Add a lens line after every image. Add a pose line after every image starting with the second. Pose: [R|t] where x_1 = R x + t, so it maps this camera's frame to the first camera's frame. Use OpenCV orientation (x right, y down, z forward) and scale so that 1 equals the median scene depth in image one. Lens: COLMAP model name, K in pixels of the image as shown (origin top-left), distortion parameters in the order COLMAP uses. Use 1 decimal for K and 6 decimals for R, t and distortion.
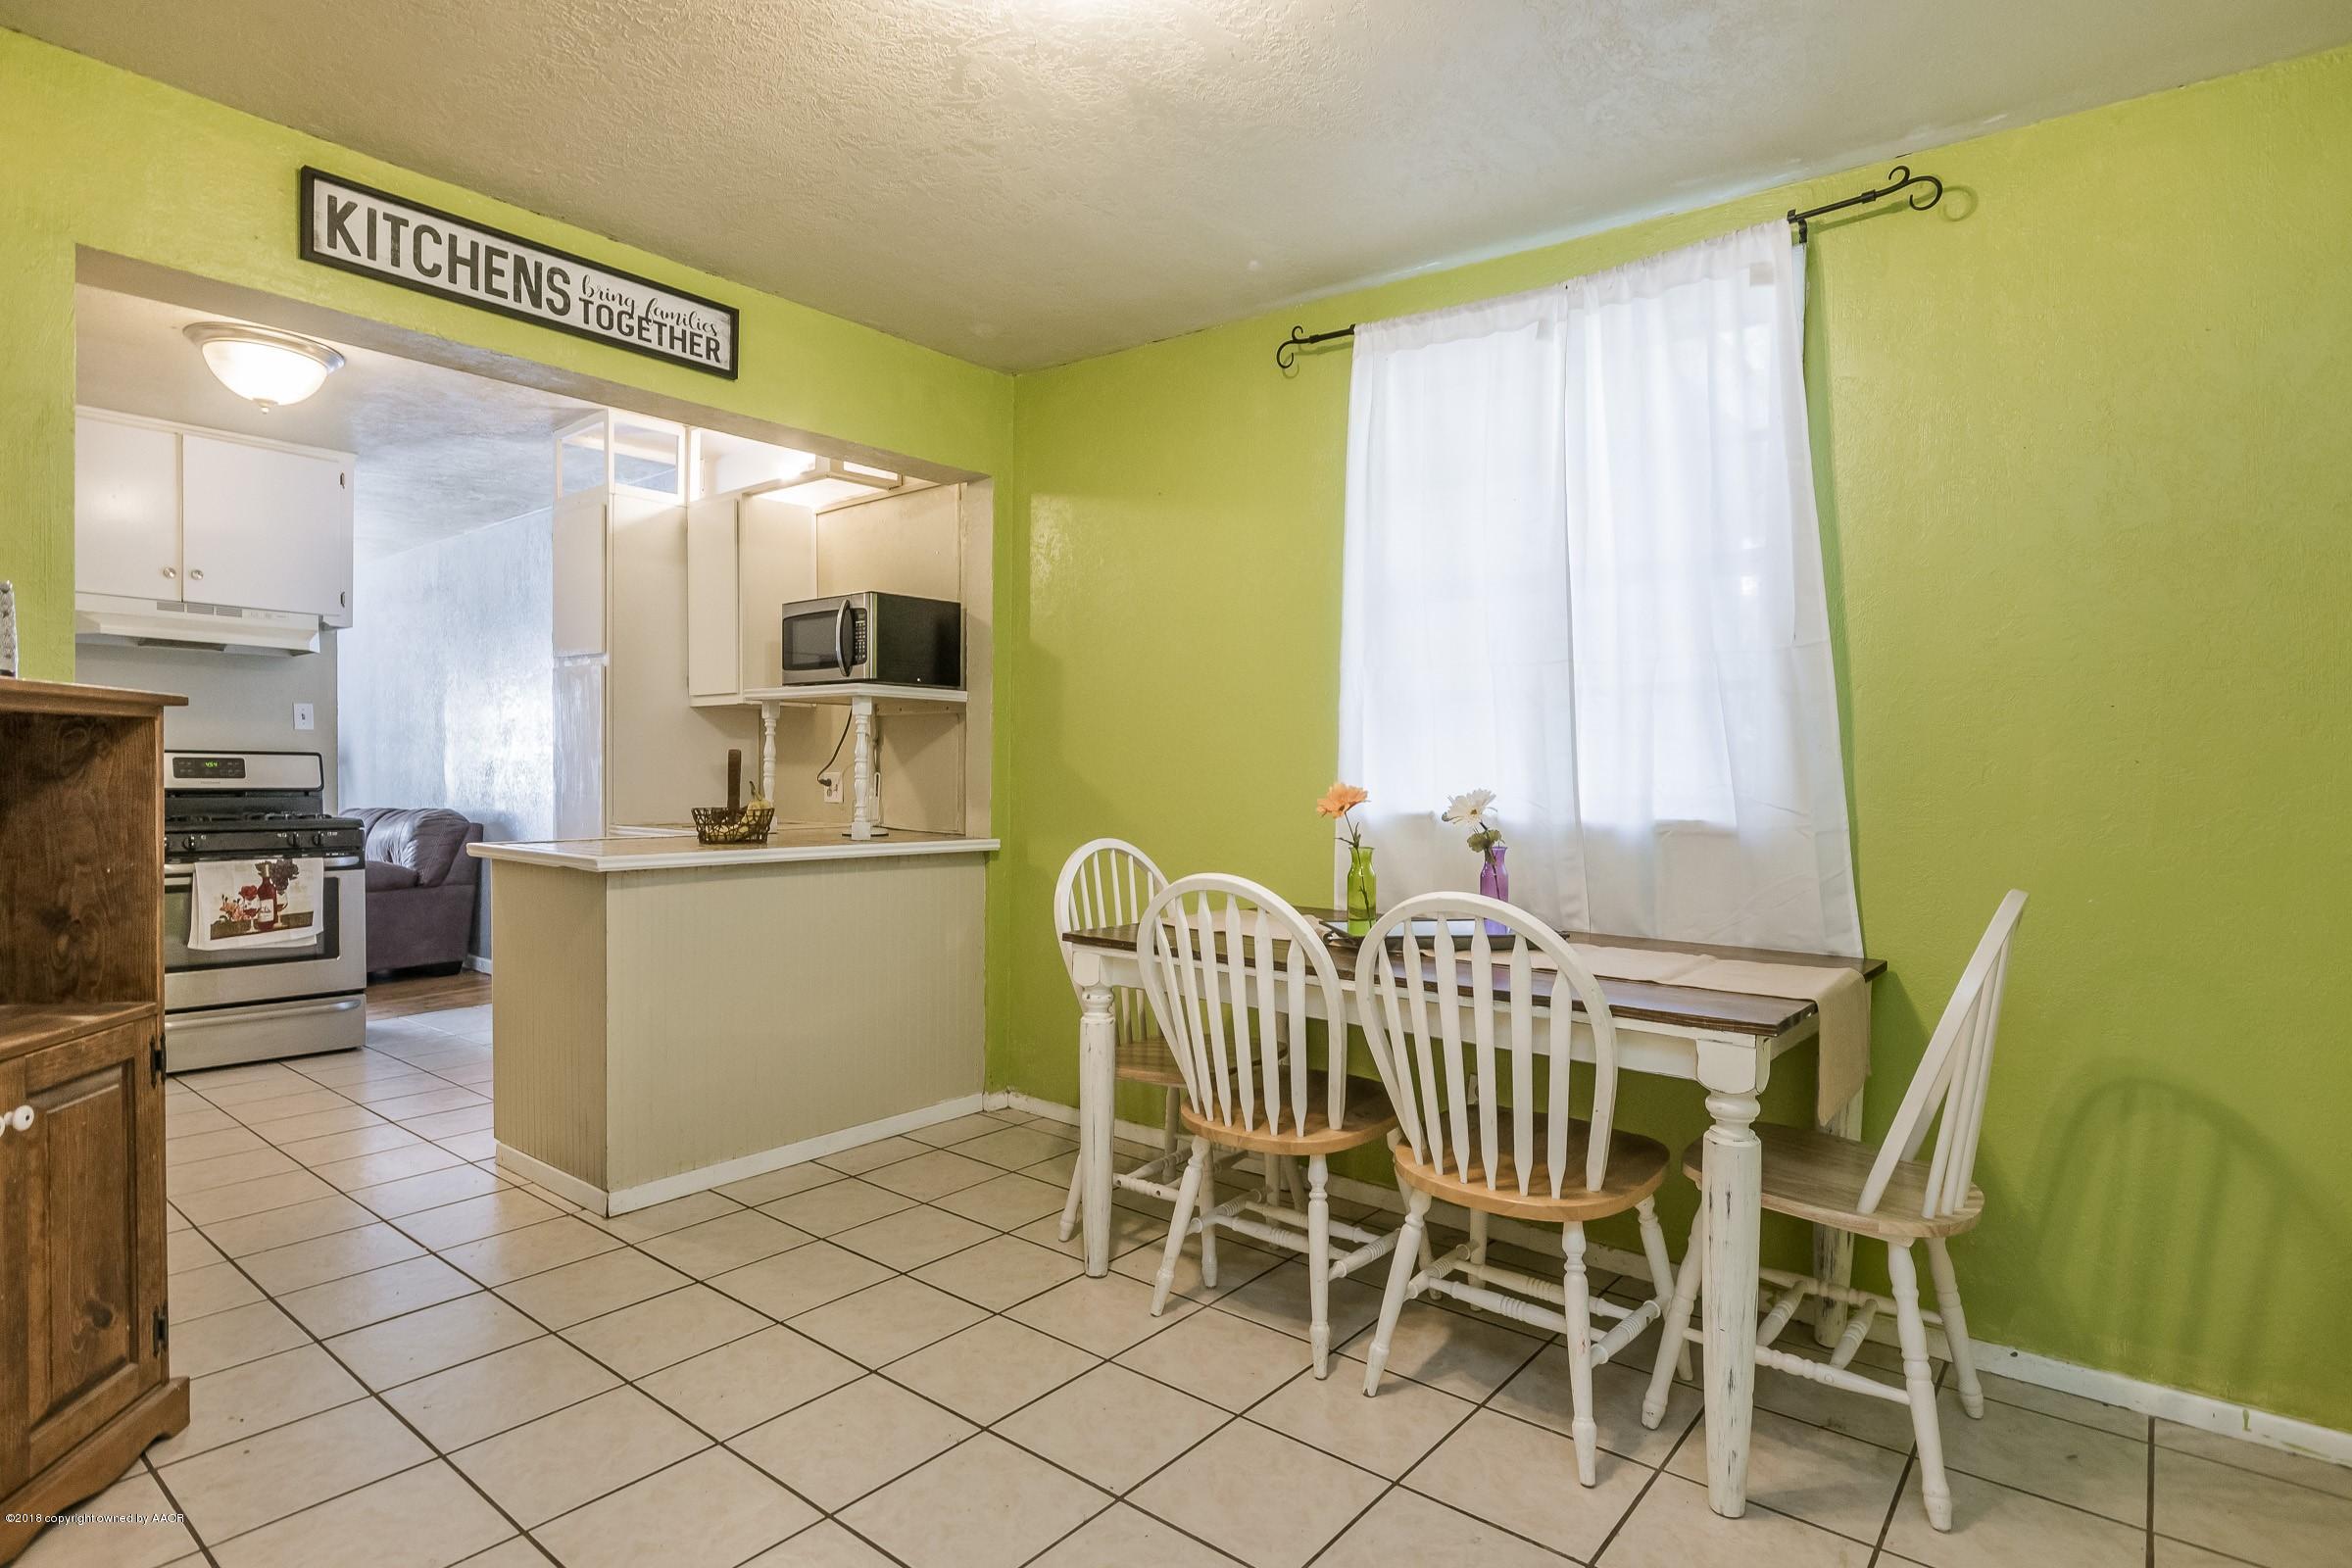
lens RADIAL K [[1206.1, 0, 1184.6], [0, 1206.1, 786.5], [0, 0, 1]] dist [0.004020, -0.003446]
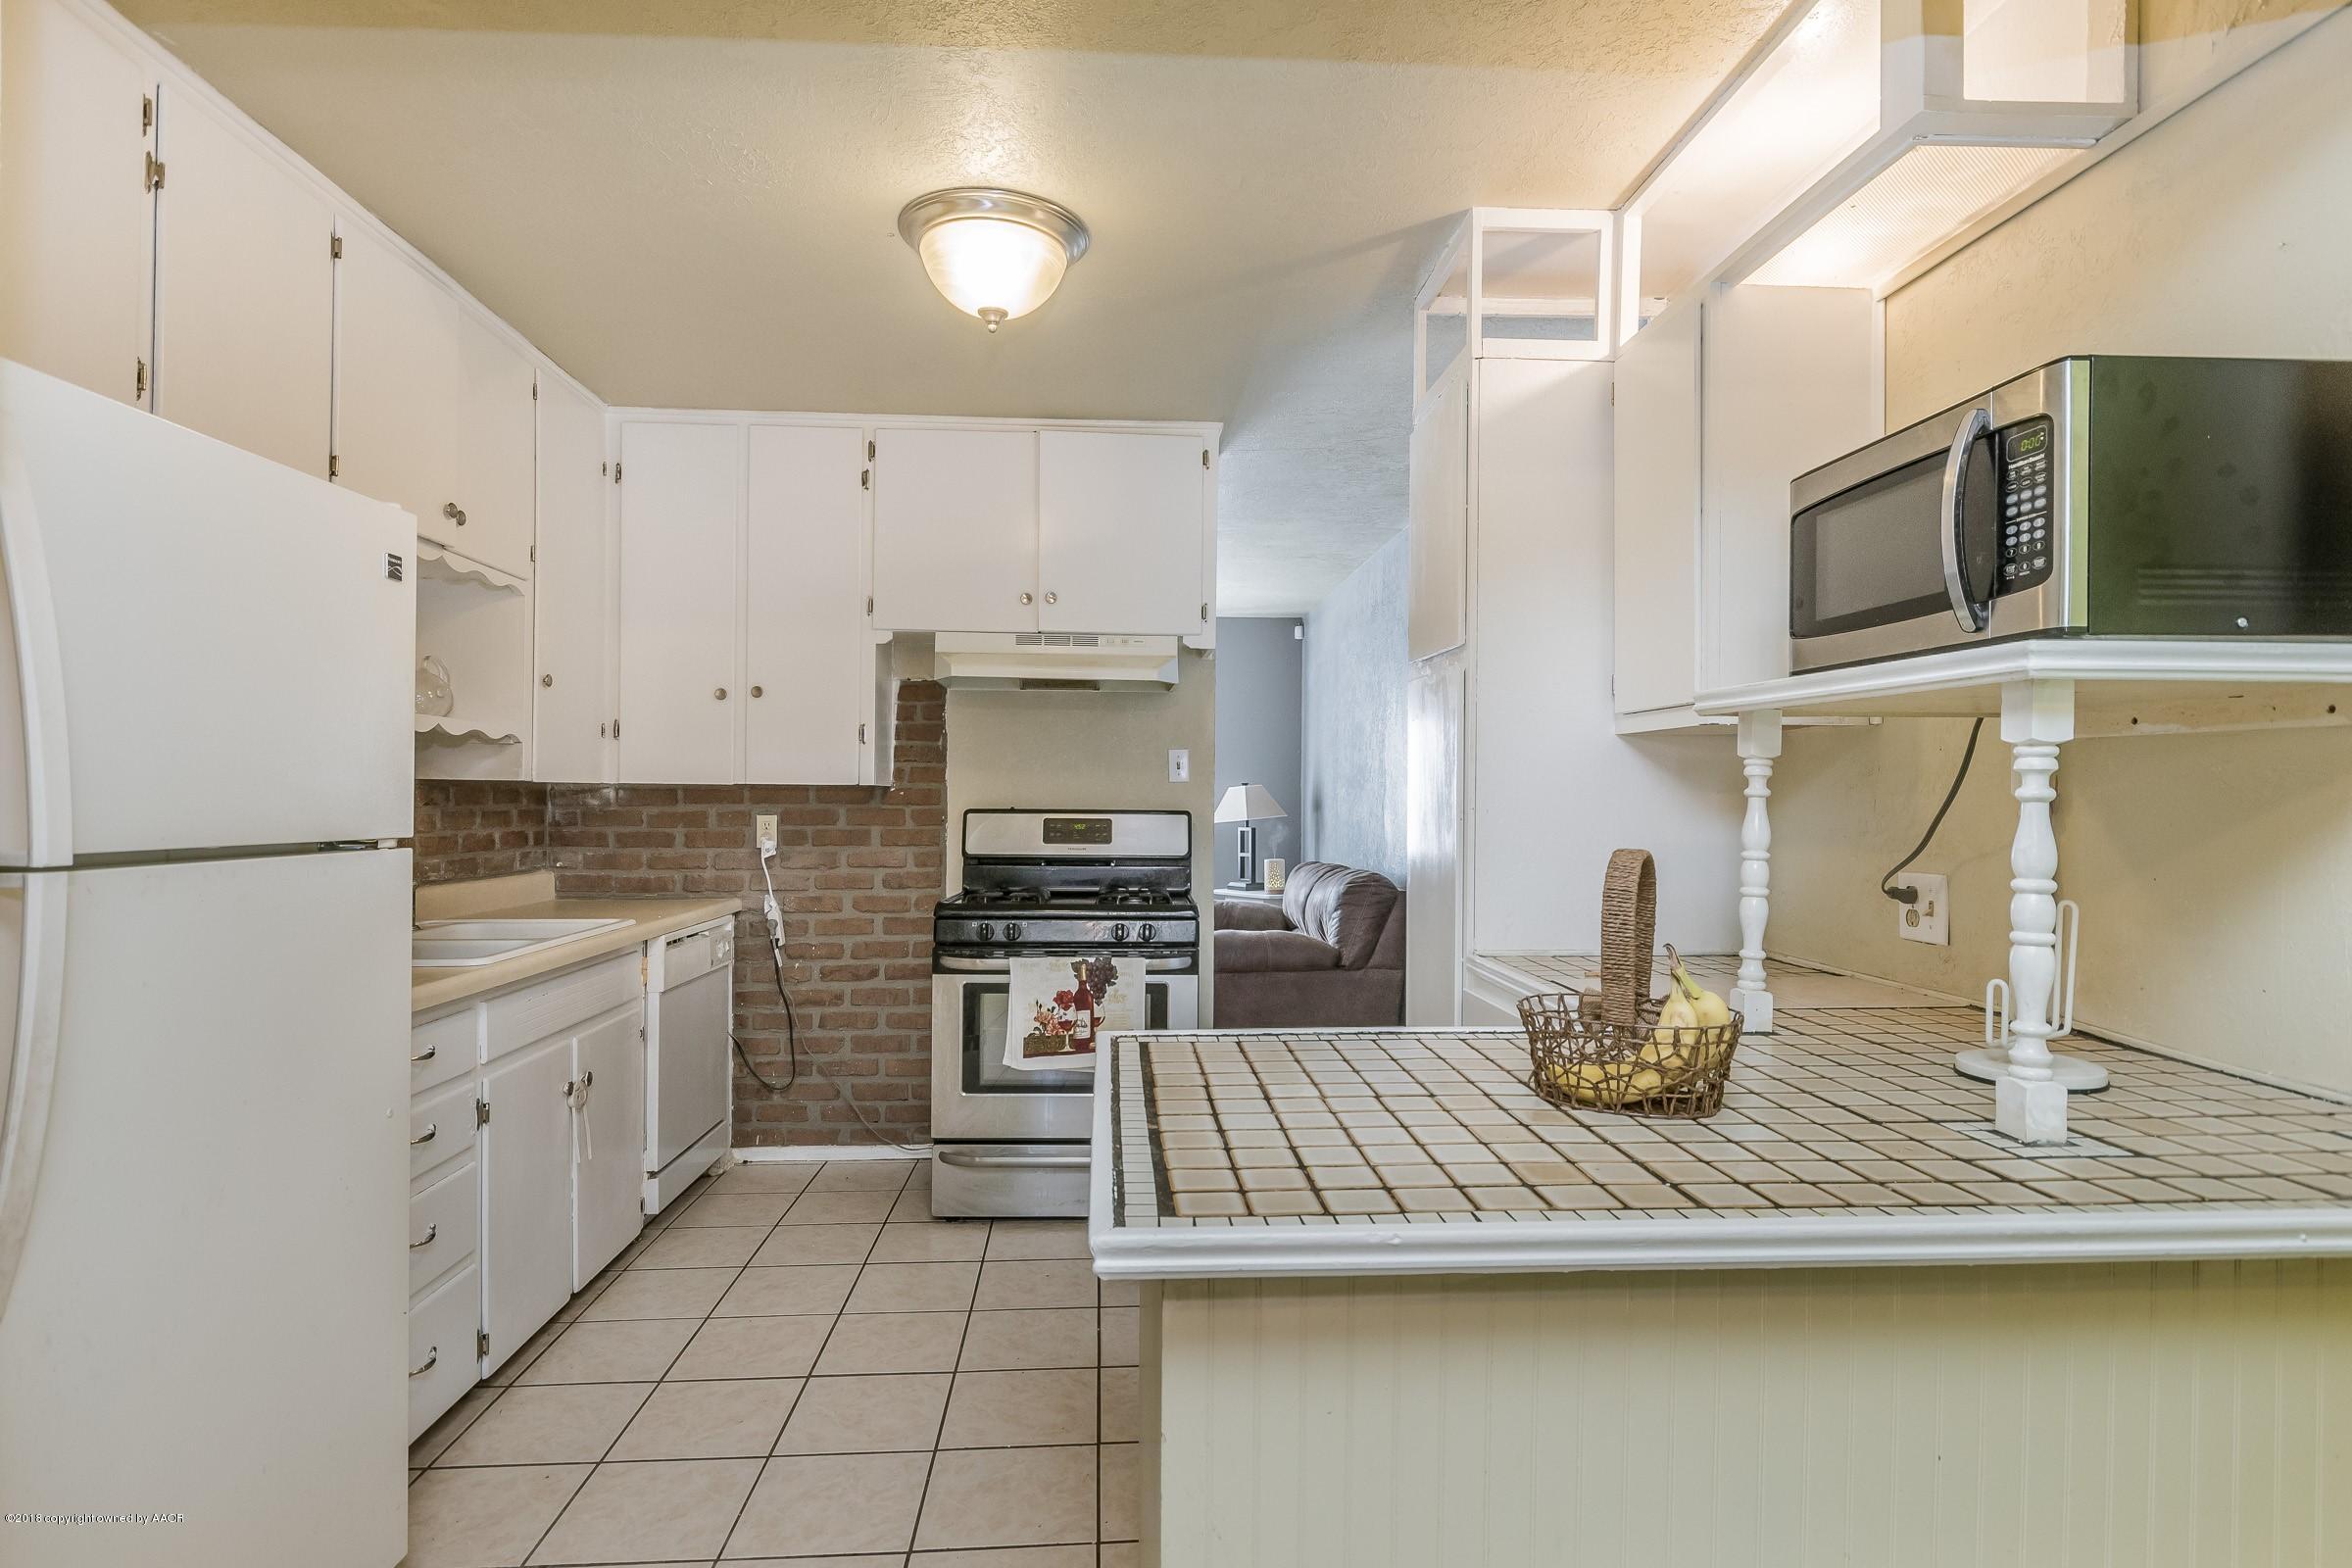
lens RADIAL K [[1206.1, 0, 1186.3], [0, 1206.1, 804.5], [0, 0, 1]] dist [0.004020, -0.003446]
pose [[0.682062, 0.003517, -0.731286, -0.160321], [-0.008467, 0.999959, -0.003087, -0.034328], [0.731245, 0.008297, 0.682064, 0.529841]]
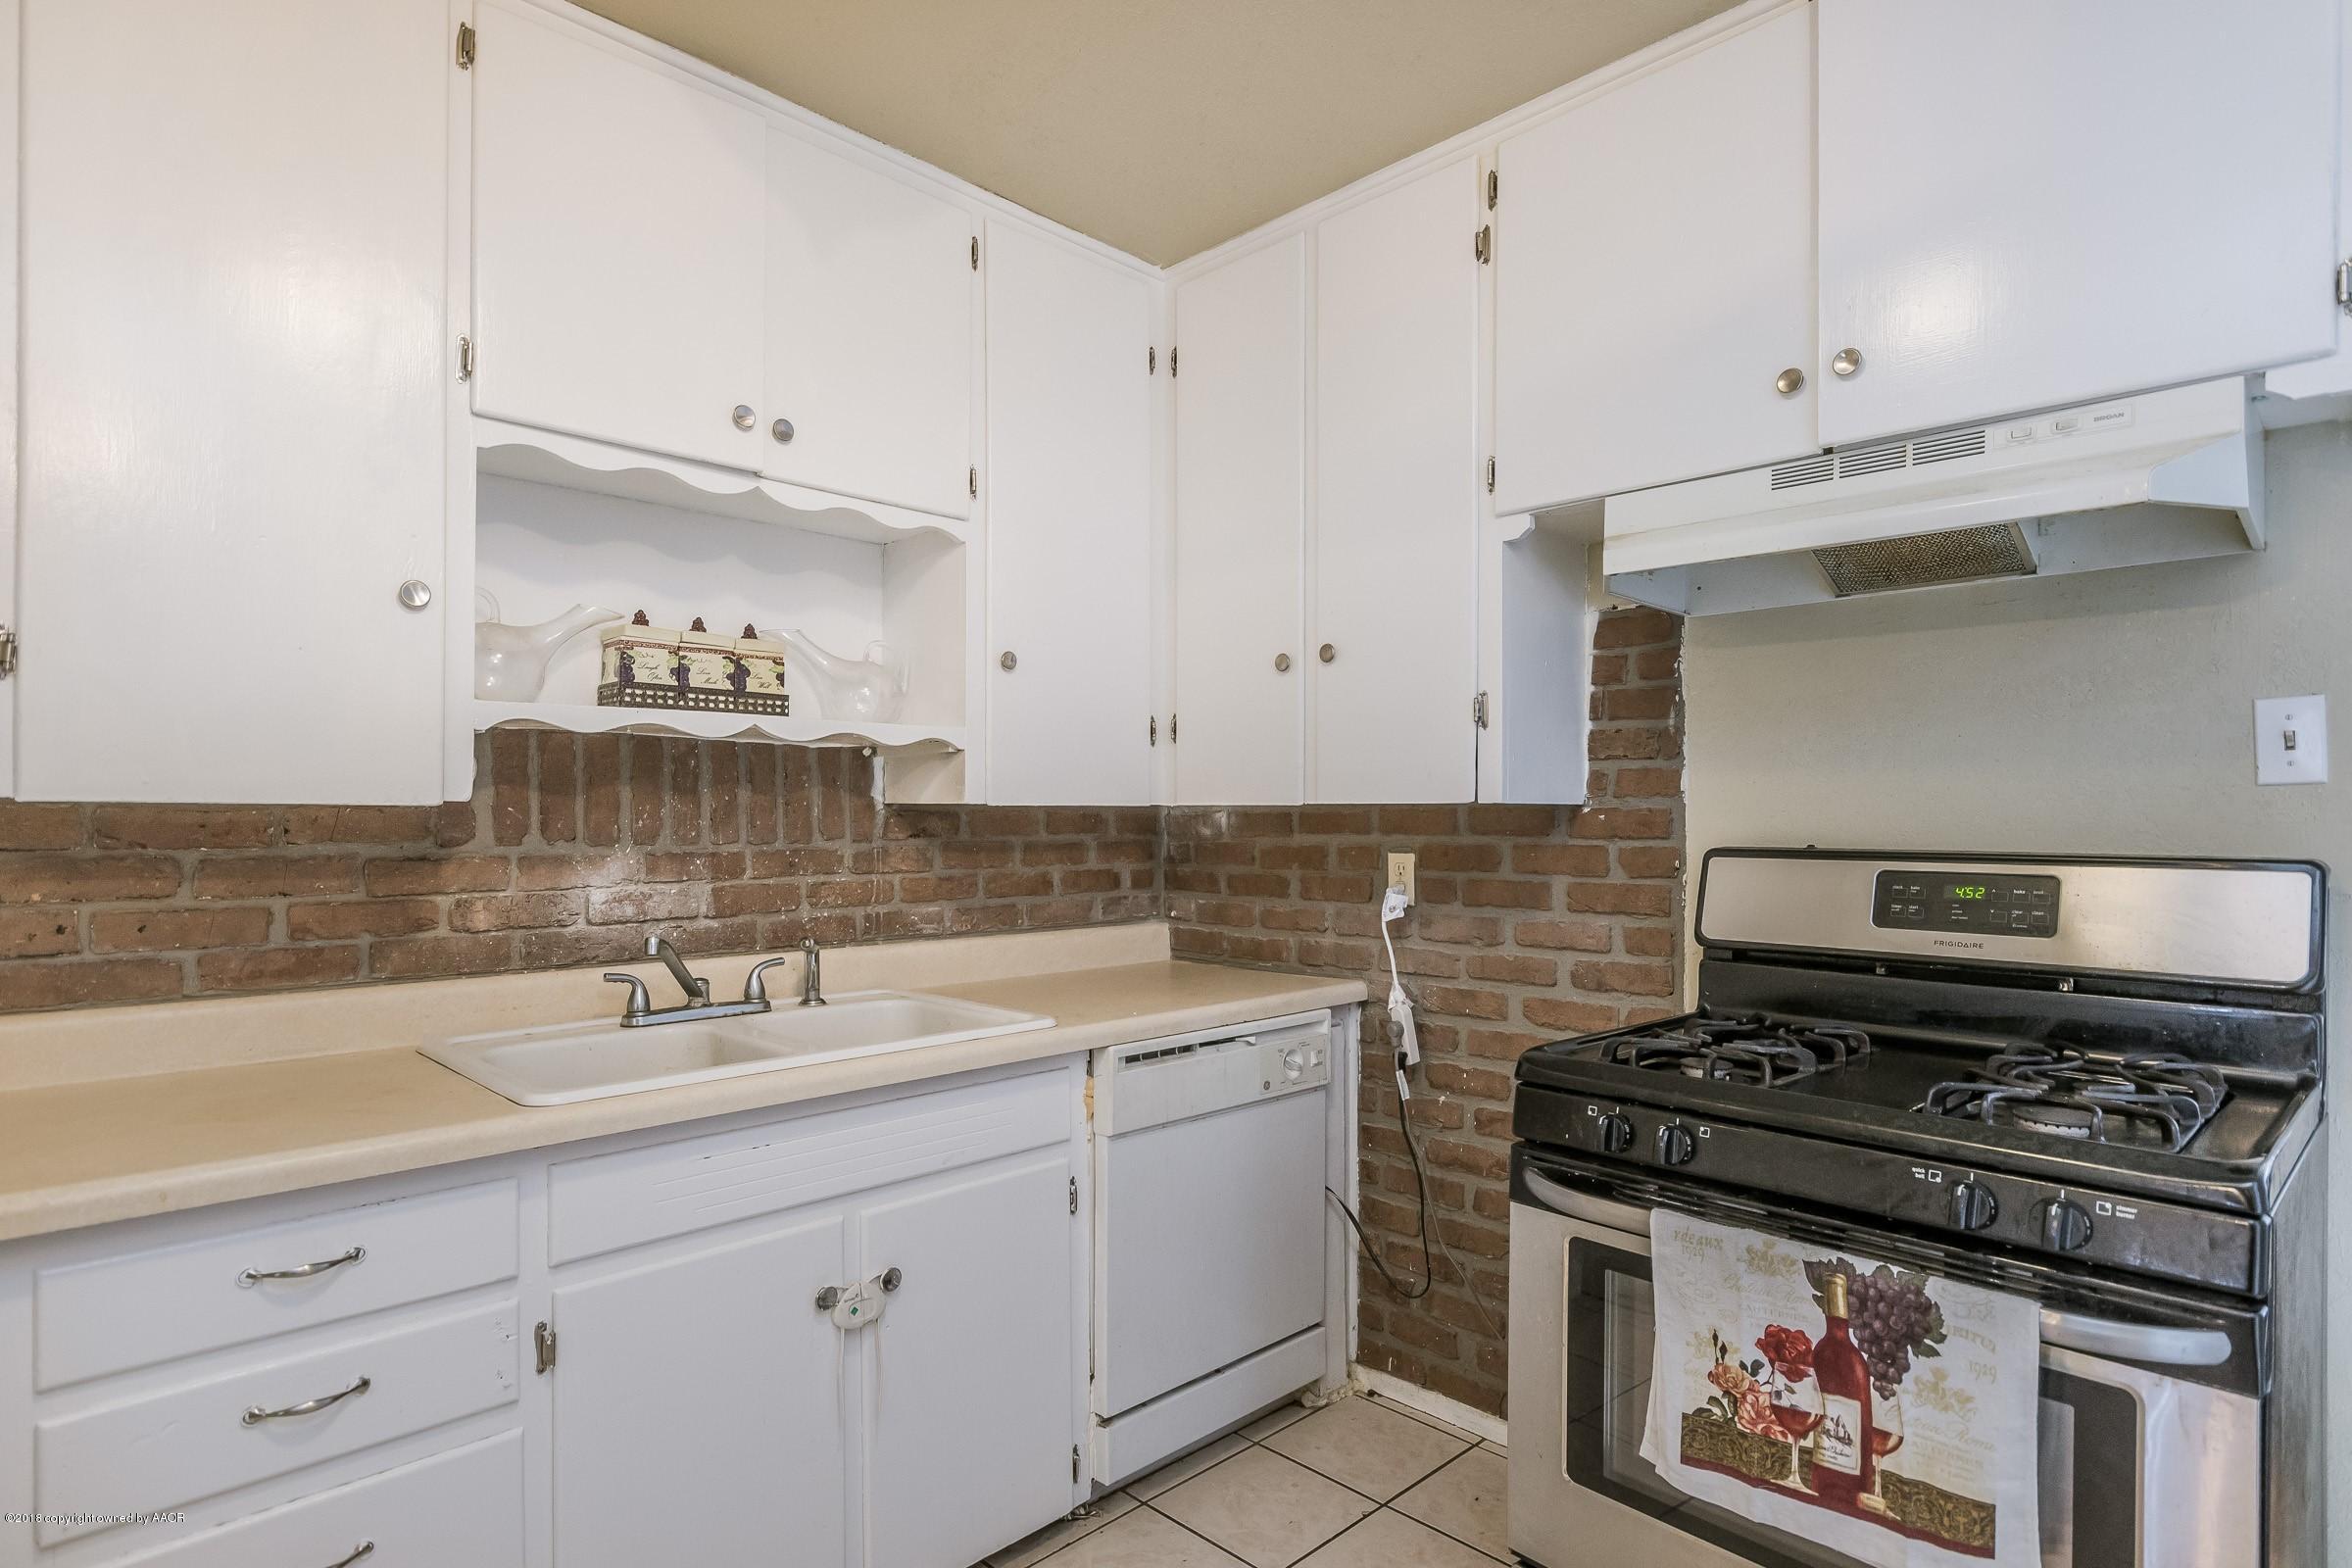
lens RADIAL K [[1206.1, 0, 1178.9], [0, 1206.1, 819.6], [0, 0, 1]] dist [0.004020, -0.003446]
pose [[-0.109861, -0.002691, -0.993943, -0.461462], [-0.009259, 0.999956, -0.001684, -0.040557], [0.993904, 0.009018, -0.109881, 0.878972]]
